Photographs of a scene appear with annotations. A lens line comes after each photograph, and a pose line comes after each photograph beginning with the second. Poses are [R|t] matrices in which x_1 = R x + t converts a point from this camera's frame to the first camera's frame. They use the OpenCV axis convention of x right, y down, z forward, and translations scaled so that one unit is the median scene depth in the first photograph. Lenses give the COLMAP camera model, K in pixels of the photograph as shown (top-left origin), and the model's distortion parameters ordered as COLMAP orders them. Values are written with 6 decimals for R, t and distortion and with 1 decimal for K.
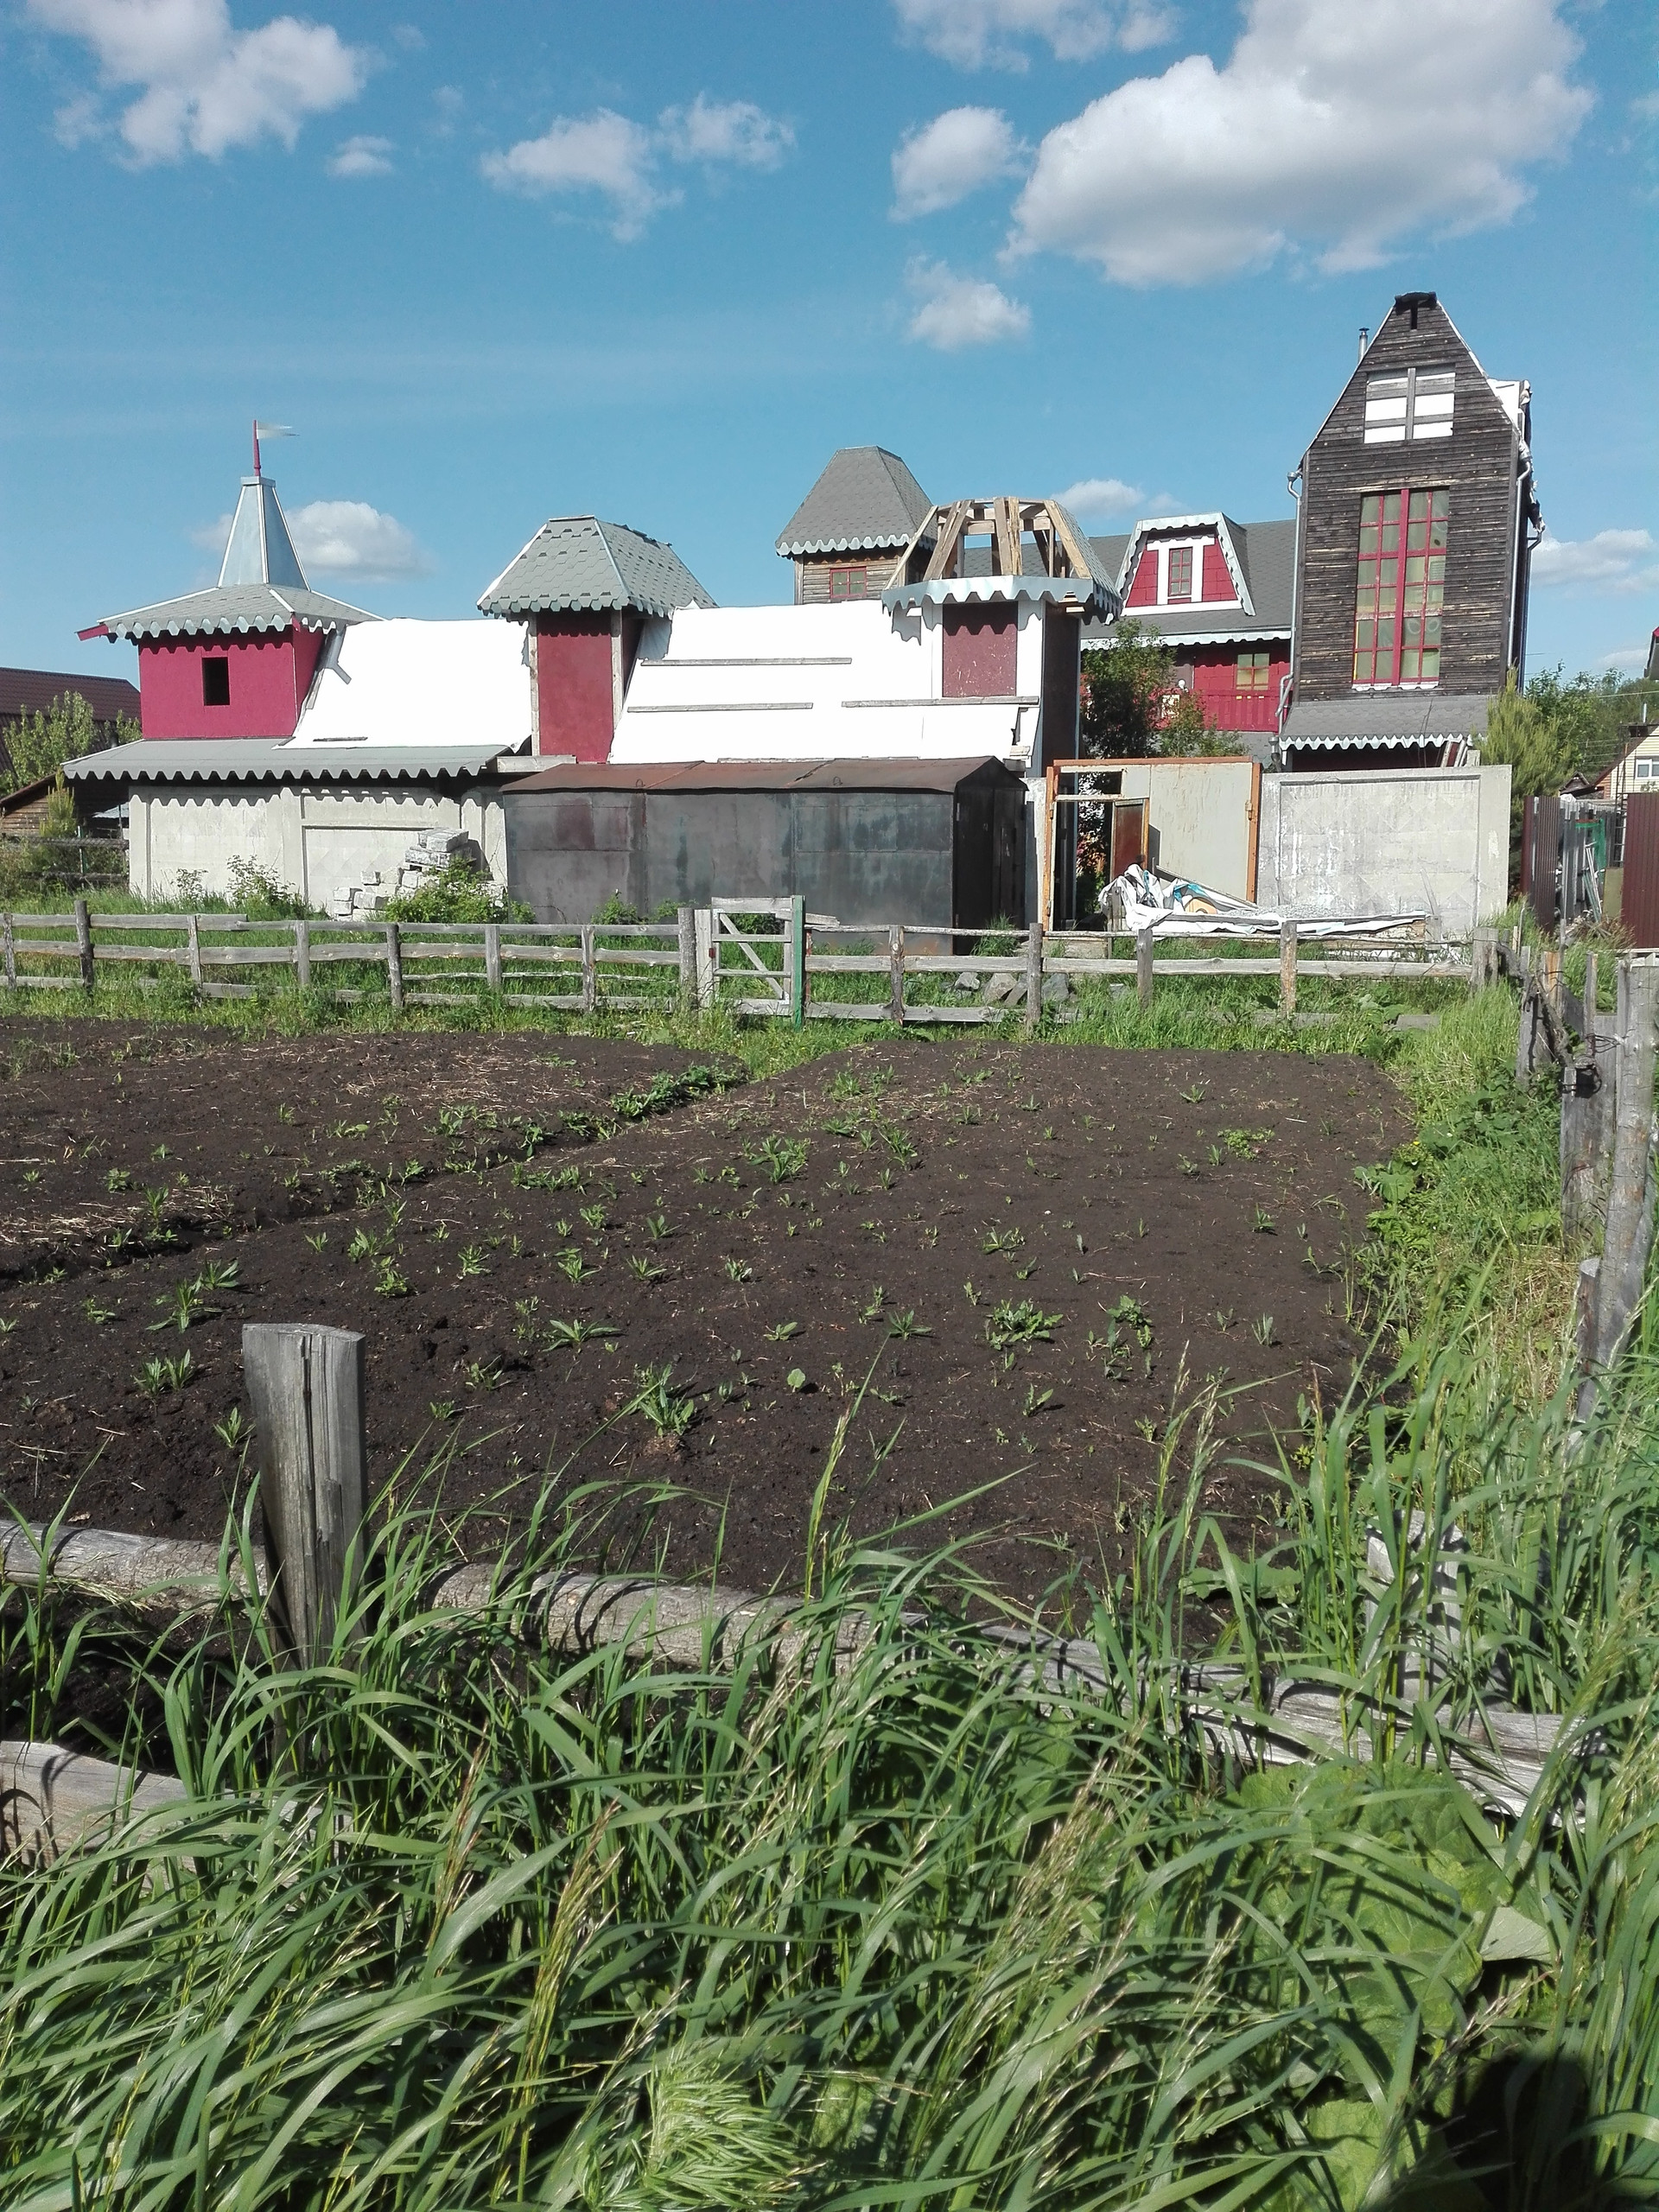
lens RADIAL K [[1877.1, 0, 829.5], [0, 1877.1, 1106.0], [0, 0, 1]] dist [0.150636, -0.292415]
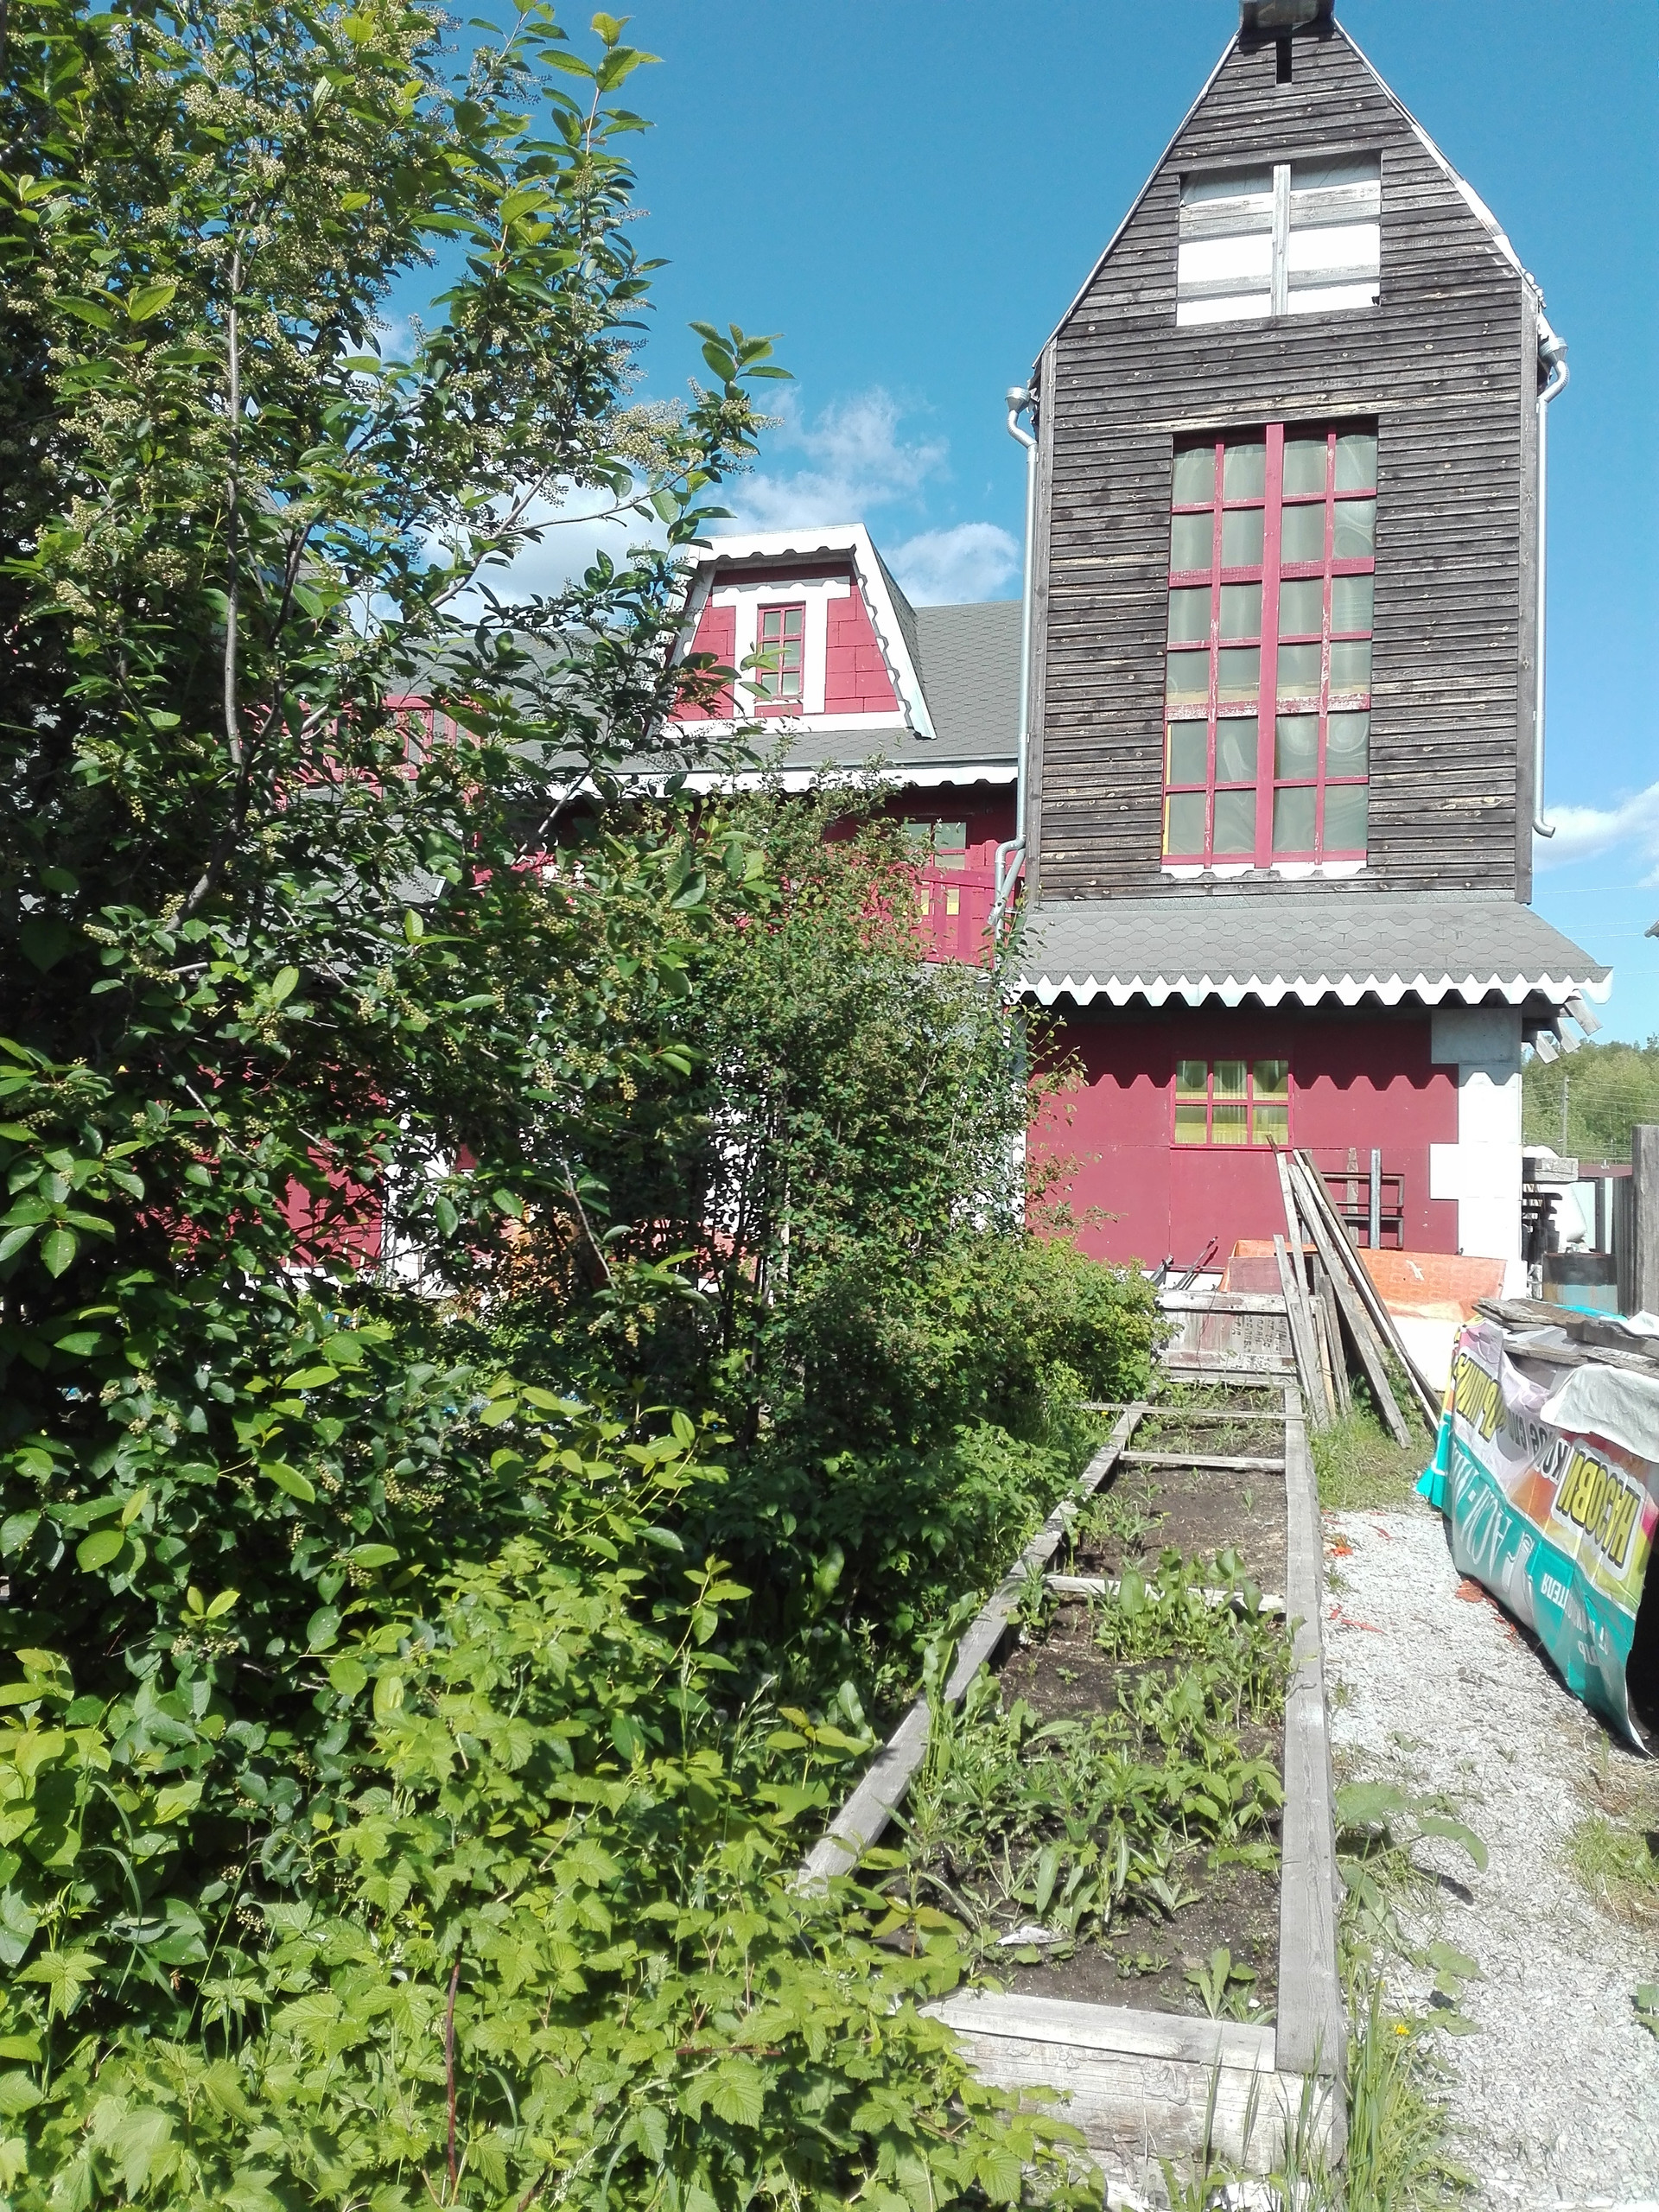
lens RADIAL K [[1859.6, 0, 829.5], [0, 1859.6, 1106.0], [0, 0, 1]] dist [0.122680, -0.187828]
pose [[0.986243, 0.039485, 0.160515, 0.214101], [-0.006968, 0.980120, -0.198285, -0.134190], [-0.165153, 0.194439, 0.966912, 0.968677]]
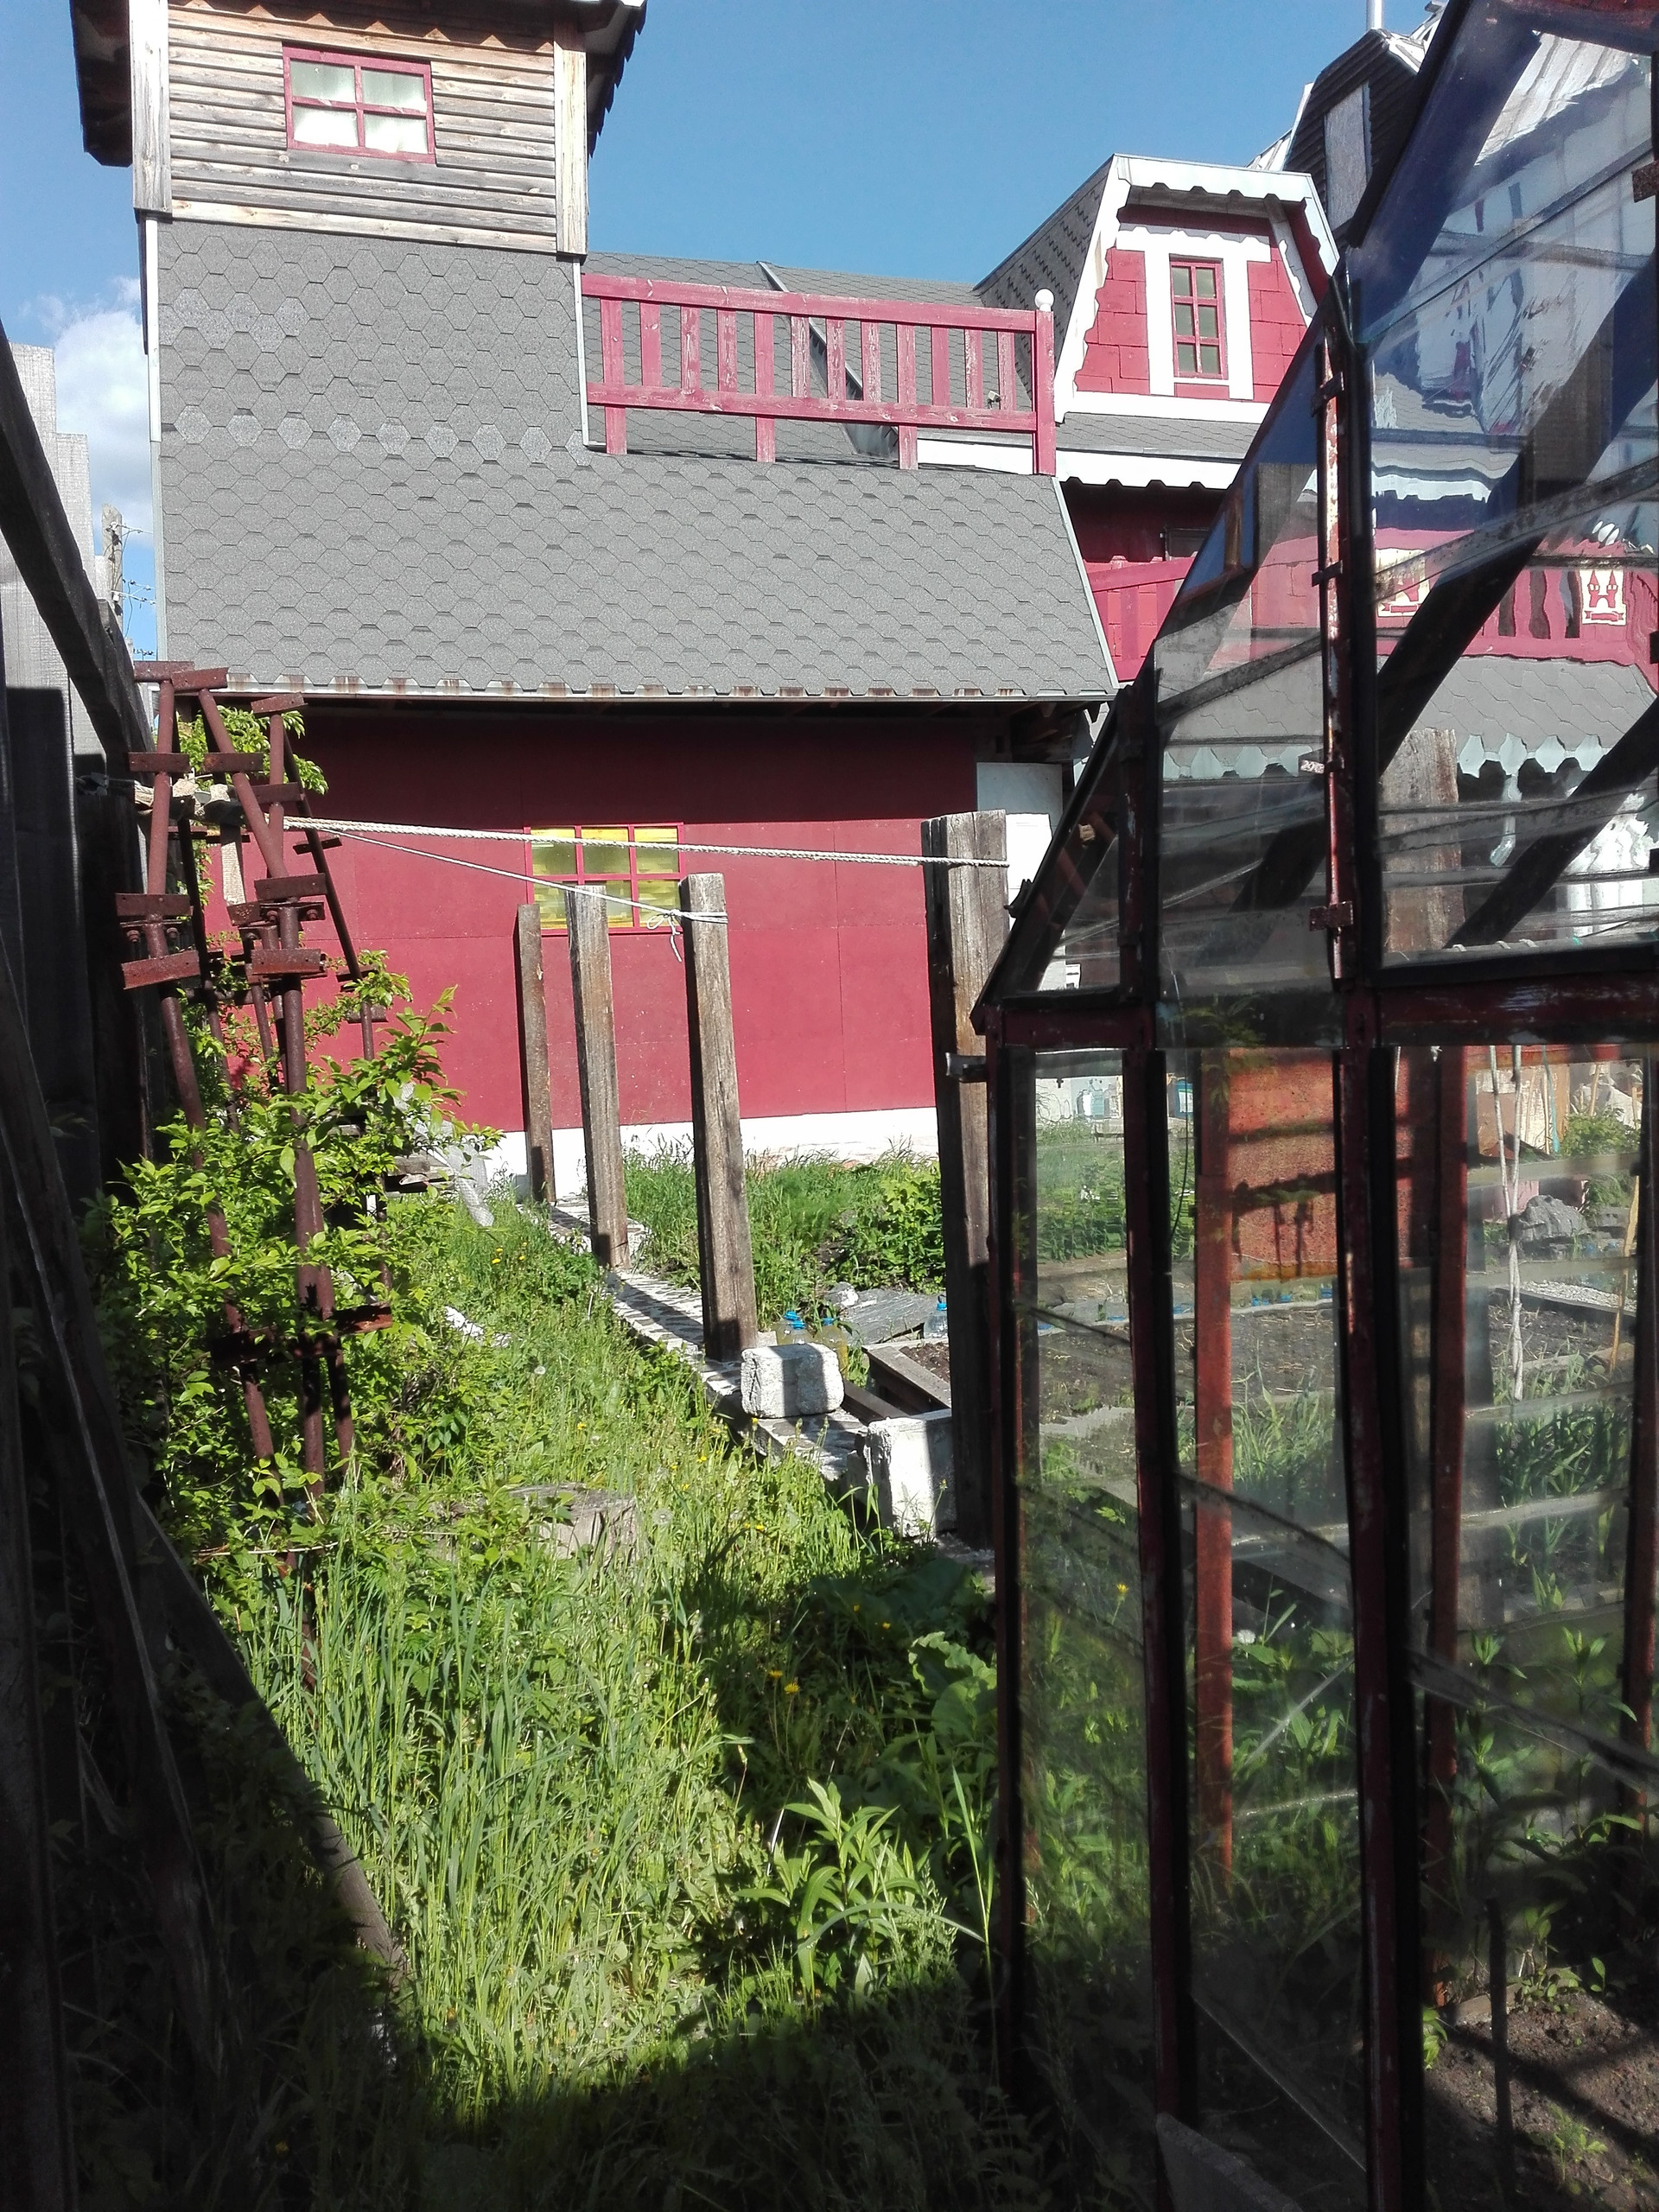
lens RADIAL K [[1813.1, 0, 829.5], [0, 1813.1, 1106.0], [0, 0, 1]] dist [0.086905, -0.146119]
pose [[0.735109, -0.061843, 0.675122, -0.225579], [0.129260, 0.990348, -0.050026, -0.190890], [-0.665512, 0.124041, 0.736008, 1.344035]]
